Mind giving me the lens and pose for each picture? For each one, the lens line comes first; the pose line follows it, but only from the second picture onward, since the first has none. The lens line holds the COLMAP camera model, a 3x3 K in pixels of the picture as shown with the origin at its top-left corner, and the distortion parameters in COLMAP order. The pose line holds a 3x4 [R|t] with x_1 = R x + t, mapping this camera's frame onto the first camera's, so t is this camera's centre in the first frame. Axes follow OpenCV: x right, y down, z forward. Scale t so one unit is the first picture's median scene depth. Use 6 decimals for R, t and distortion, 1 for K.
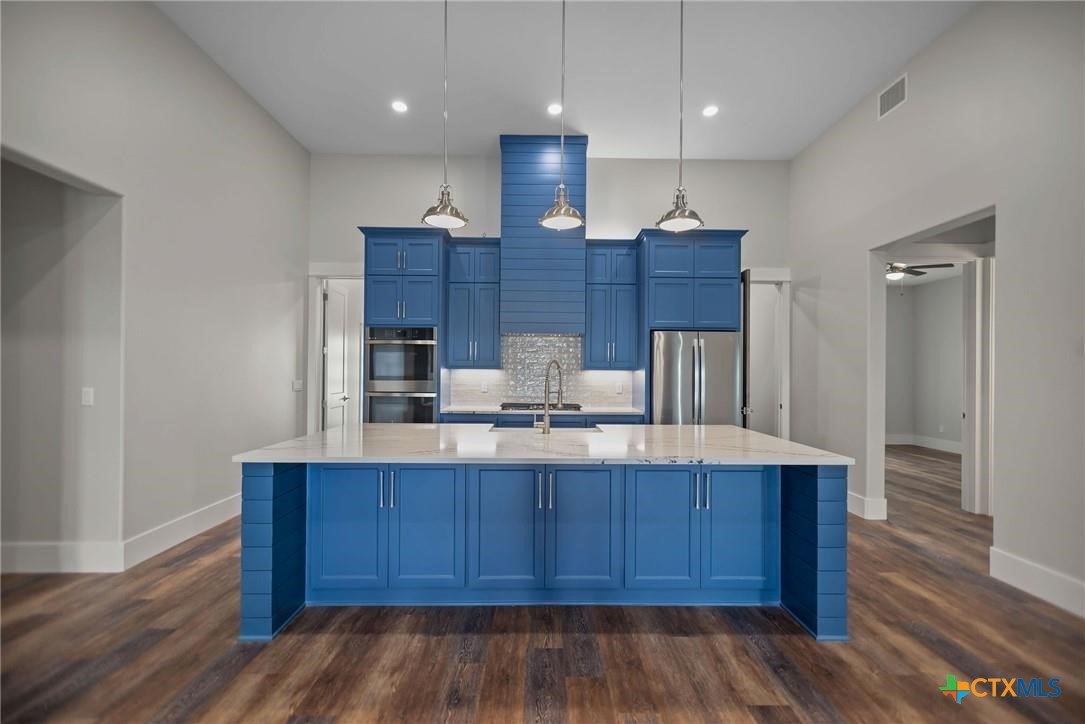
lens RADIAL K [[440.1, 0, 542.5], [0, 440.1, 362.0], [0, 0, 1]] dist [-0.000433, -0.000020]
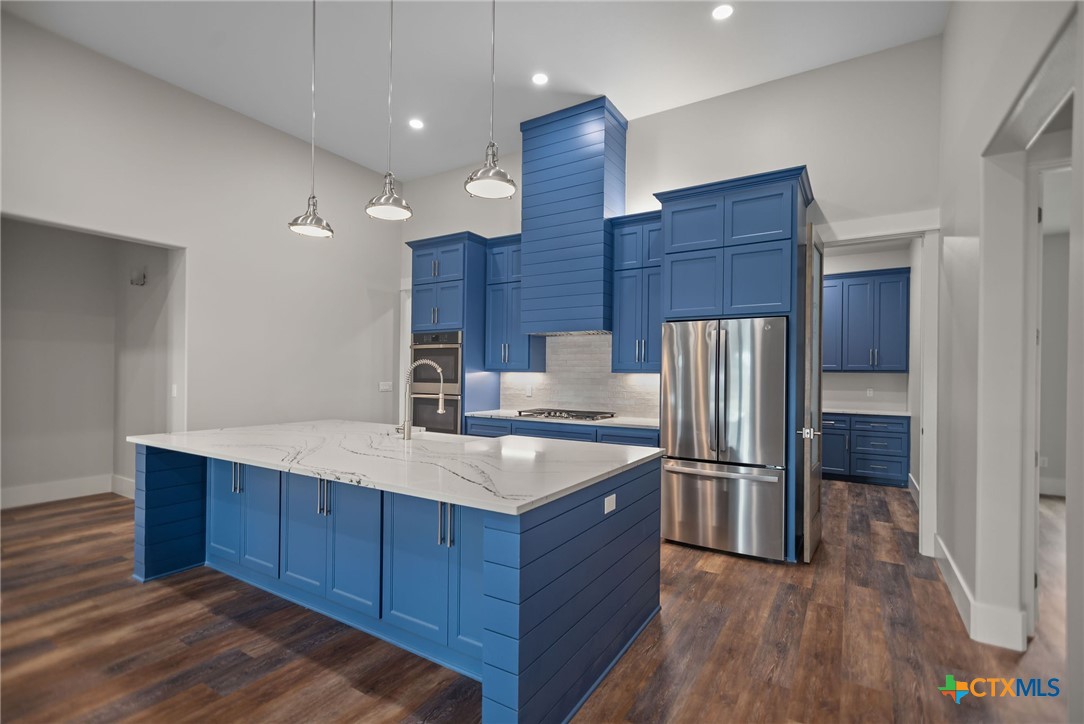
lens RADIAL K [[458.6, 0, 545.8], [0, 458.6, 367.8], [0, 0, 1]] dist [0.002880, -0.000062]
pose [[0.865950, -0.006740, -0.500085, 0.626821], [0.008198, 0.999966, 0.000717, 0.009857], [0.500064, -0.004721, 0.865976, 0.253189]]
